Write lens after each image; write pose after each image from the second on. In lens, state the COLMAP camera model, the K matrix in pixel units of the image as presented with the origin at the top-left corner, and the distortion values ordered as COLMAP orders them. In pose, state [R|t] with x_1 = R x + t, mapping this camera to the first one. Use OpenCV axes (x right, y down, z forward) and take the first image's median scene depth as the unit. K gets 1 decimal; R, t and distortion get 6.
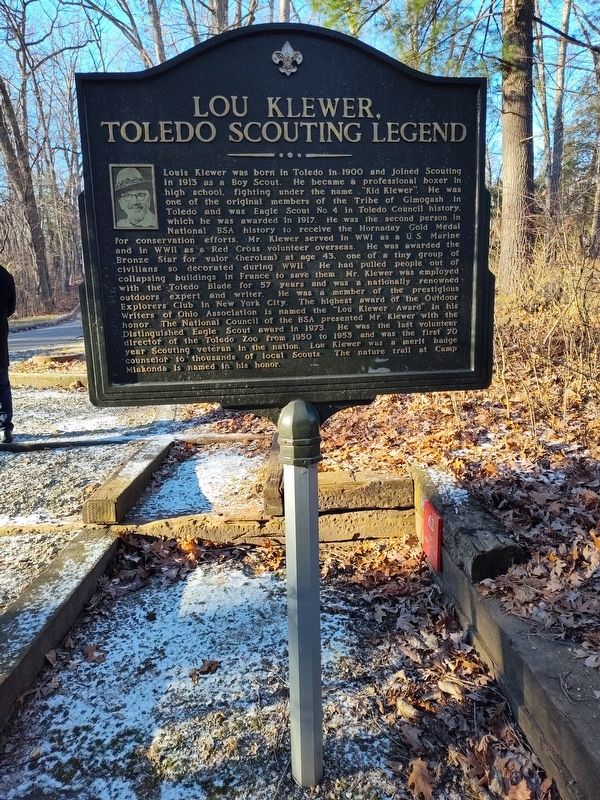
lens RADIAL K [[570.5, 0, 301.7], [0, 570.5, 402.6], [0, 0, 1]] dist [0.047151, -0.009563]
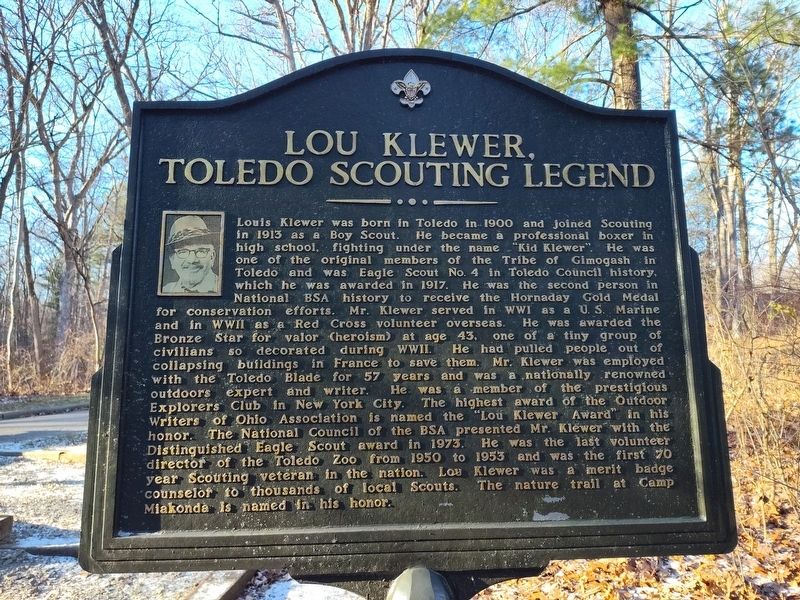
lens RADIAL K [[570.5, 0, 395.0], [0, 570.5, 298.1], [0, 0, 1]] dist [0.047151, -0.009563]
pose [[0.998282, 0.010287, -0.057676, 0.001068], [-0.027141, 0.953651, -0.299689, -0.093945], [0.051920, 0.300740, 0.952292, 0.340603]]
